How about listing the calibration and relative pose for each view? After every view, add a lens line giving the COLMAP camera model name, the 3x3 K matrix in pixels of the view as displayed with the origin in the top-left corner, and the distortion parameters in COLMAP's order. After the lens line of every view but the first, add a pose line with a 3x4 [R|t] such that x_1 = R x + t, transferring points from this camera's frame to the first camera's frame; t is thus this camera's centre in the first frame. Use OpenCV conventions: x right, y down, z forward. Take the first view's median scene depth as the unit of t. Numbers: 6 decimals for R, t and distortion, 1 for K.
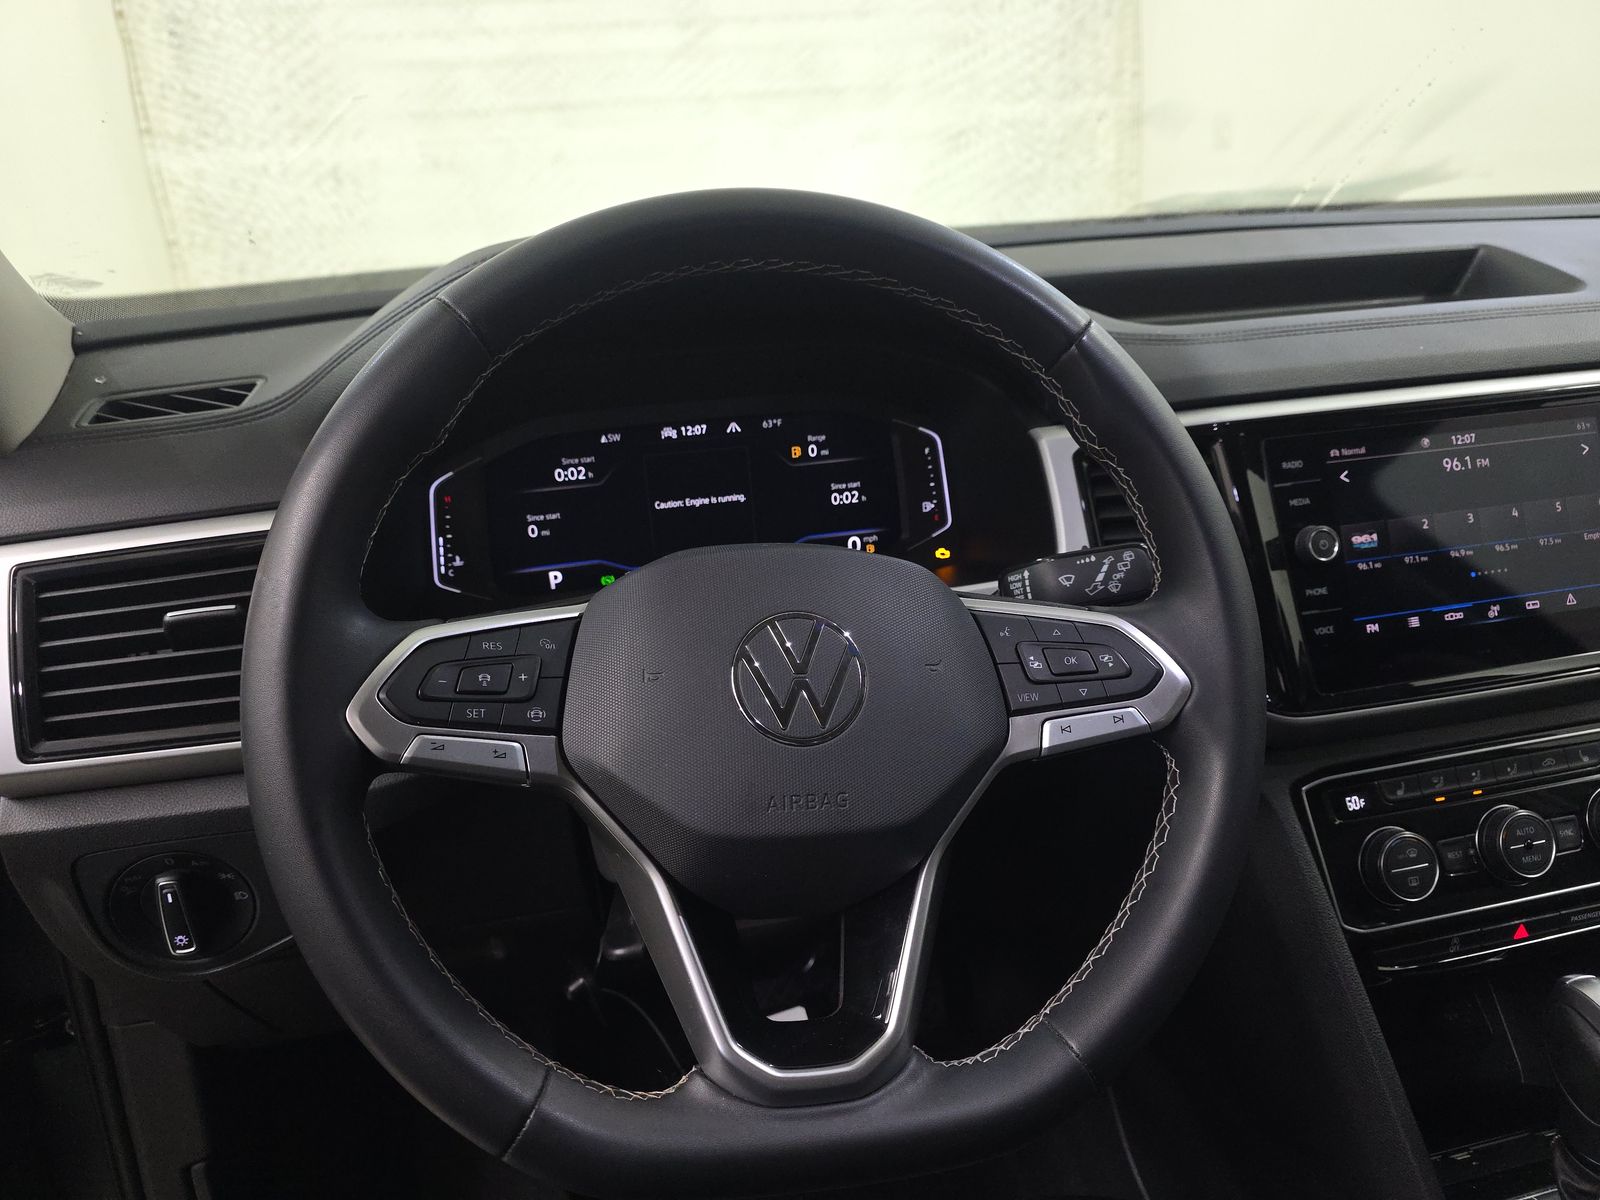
lens RADIAL K [[1074.8, 0, 803.5], [0, 1074.8, 600.3], [0, 0, 1]] dist [0.042323, -0.032064]
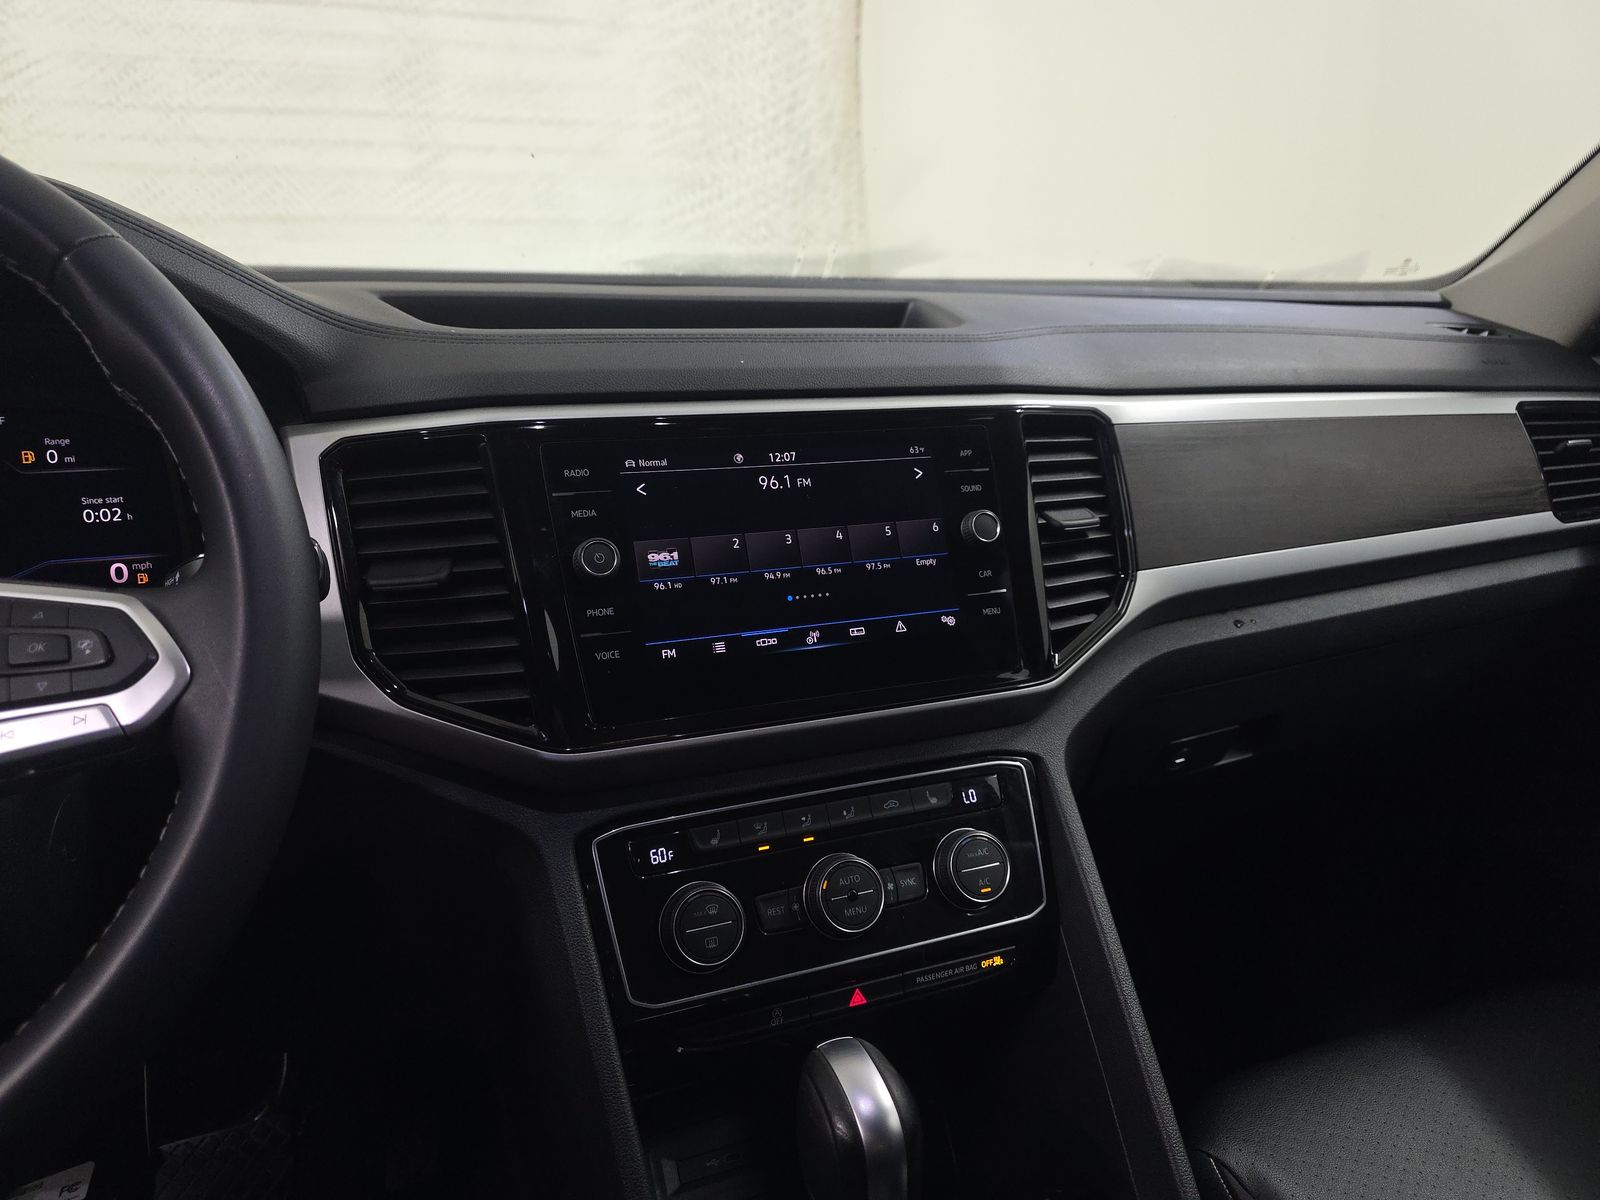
lens RADIAL K [[1074.8, 0, 785.2], [0, 1074.8, 602.9], [0, 0, 1]] dist [0.042323, -0.032064]
pose [[0.987541, 0.002643, 0.157339, 0.462687], [0.016717, 0.992439, -0.121594, 0.090545], [-0.156470, 0.122709, 0.980030, 0.102315]]
